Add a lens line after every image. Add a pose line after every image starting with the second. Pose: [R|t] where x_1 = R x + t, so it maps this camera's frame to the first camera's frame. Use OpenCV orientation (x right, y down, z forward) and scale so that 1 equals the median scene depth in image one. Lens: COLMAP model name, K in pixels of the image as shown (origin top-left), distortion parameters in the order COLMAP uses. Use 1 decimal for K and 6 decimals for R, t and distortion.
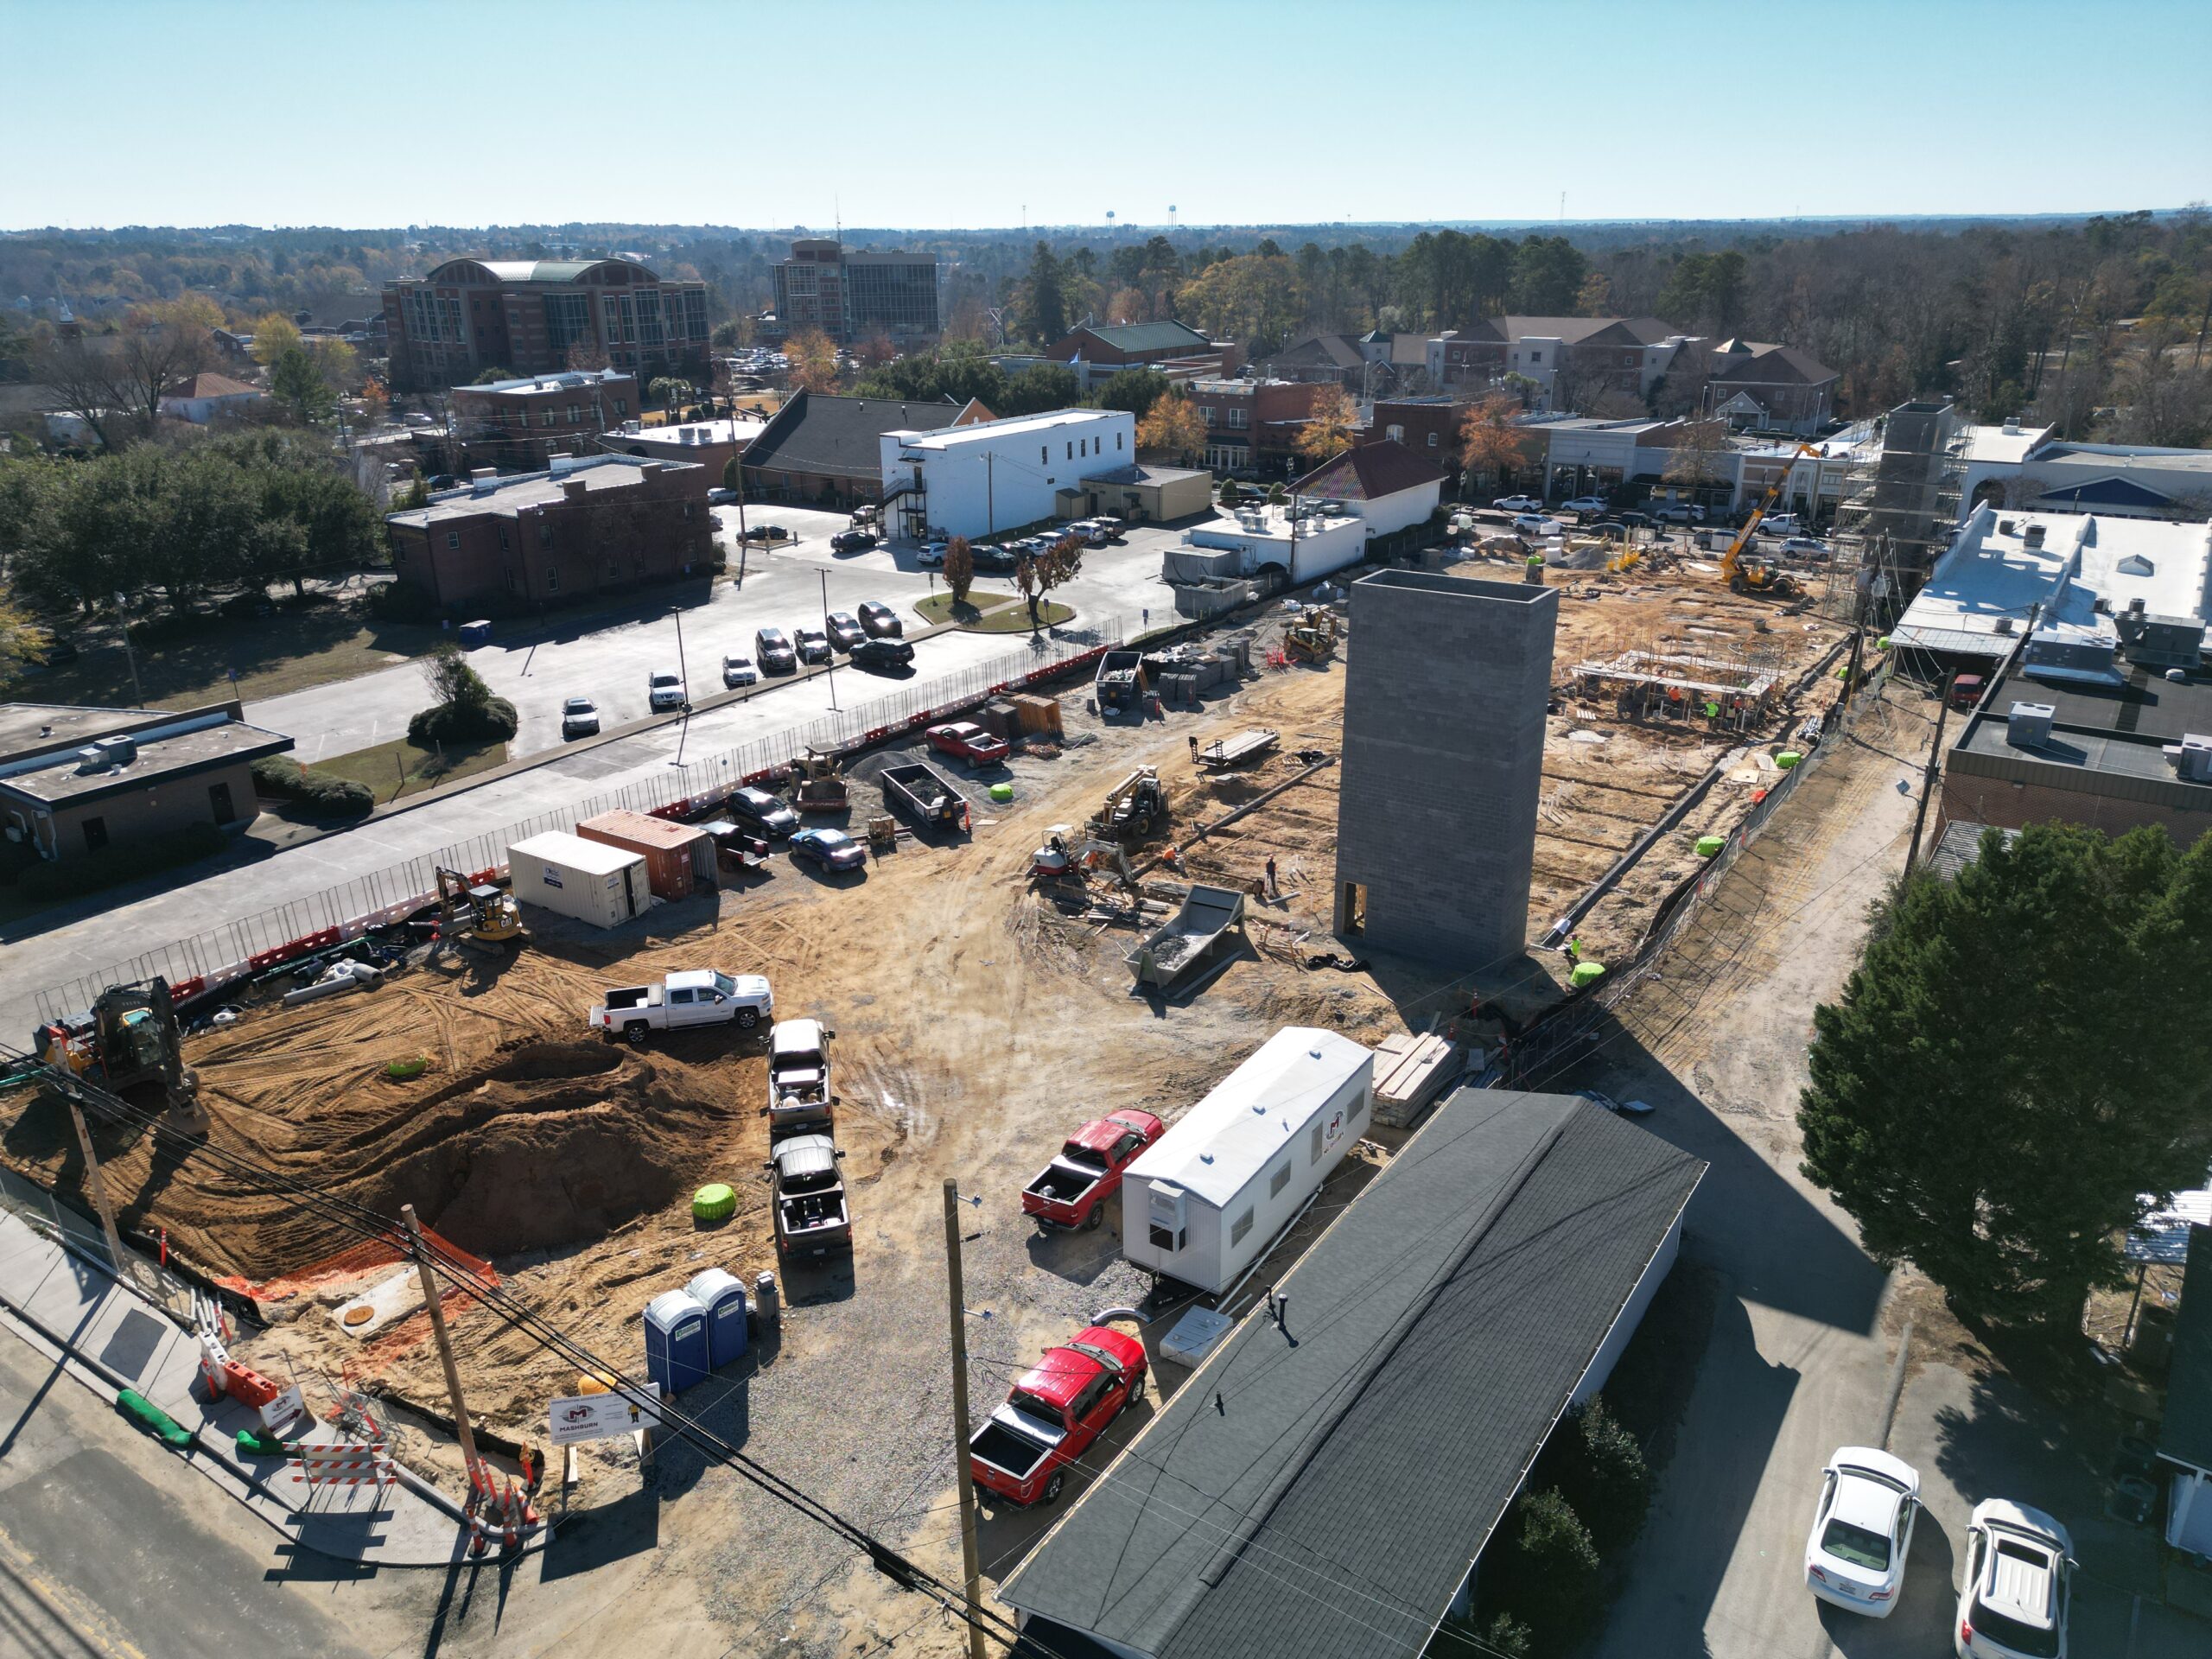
lens RADIAL K [[1562.4, 0, 1103.5], [0, 1562.4, 825.6], [0, 0, 1]] dist [0.058428, -0.042485]
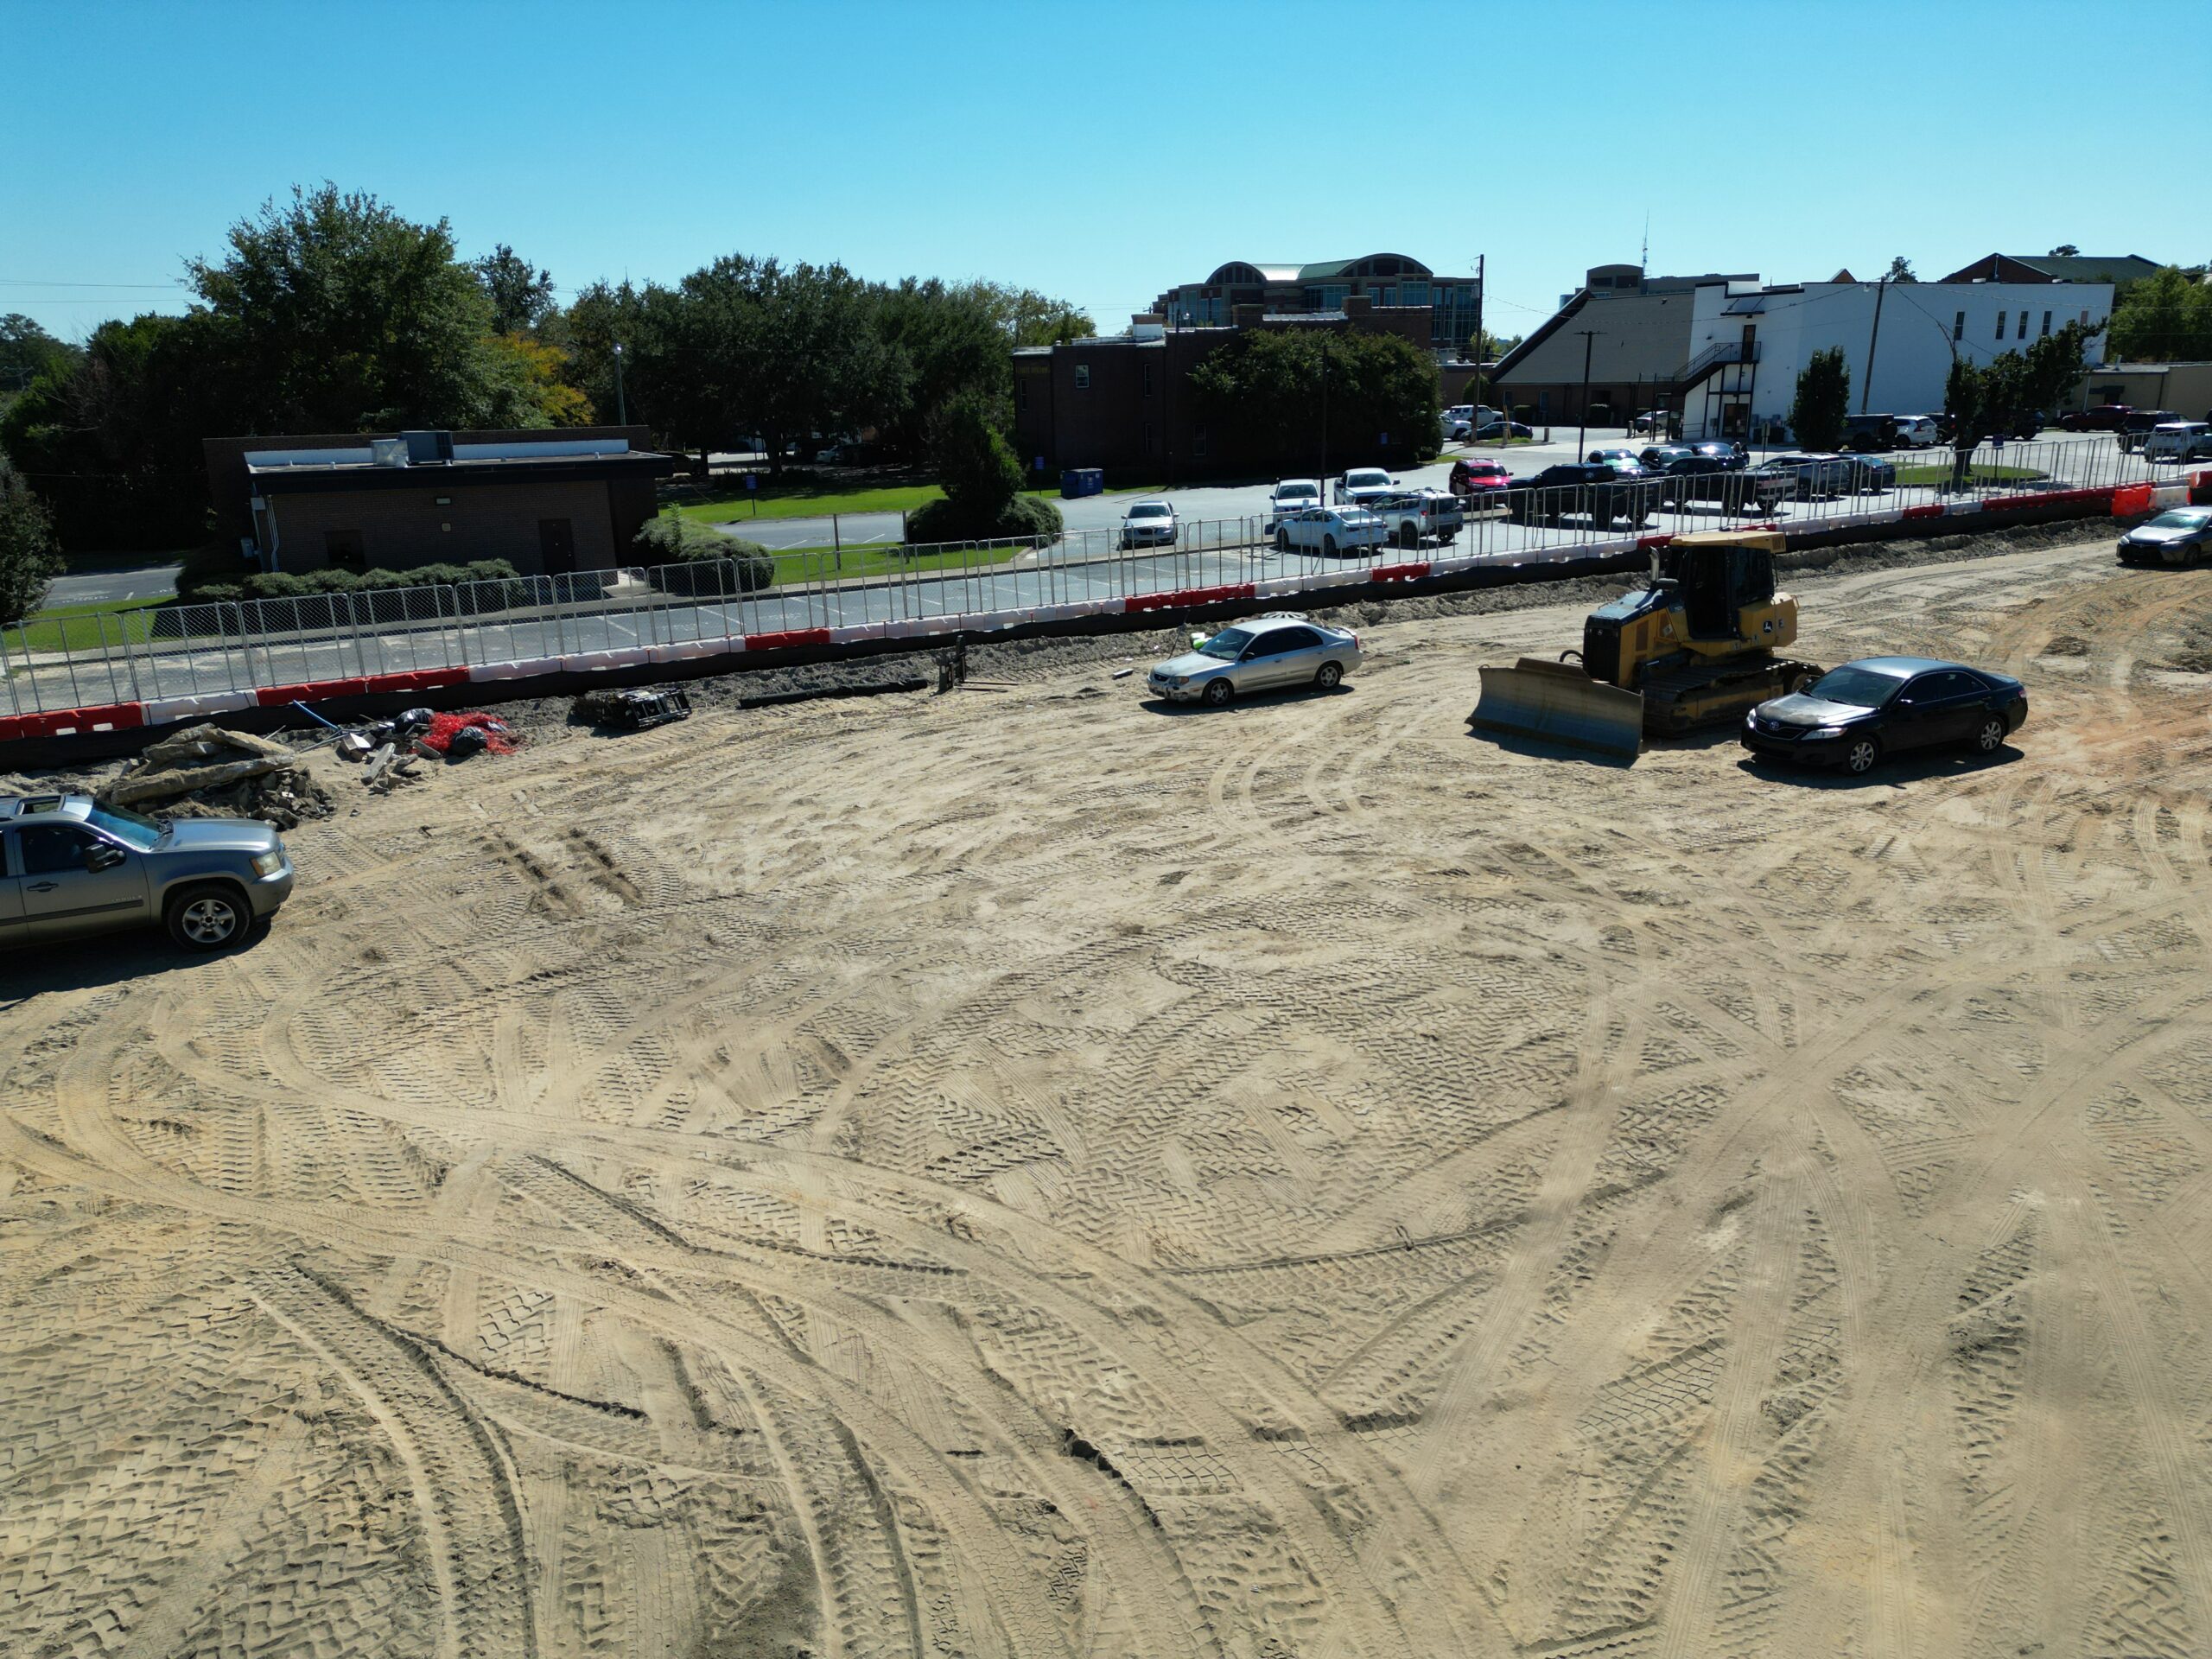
lens RADIAL K [[1562.4, 0, 1090.1], [0, 1562.4, 843.9], [0, 0, 1]] dist [0.058428, -0.042485]
pose [[0.890726, 0.127442, -0.436308, -0.046461], [-0.150881, 0.988363, -0.019332, 0.044594], [0.428767, 0.083050, 0.899589, 0.290878]]
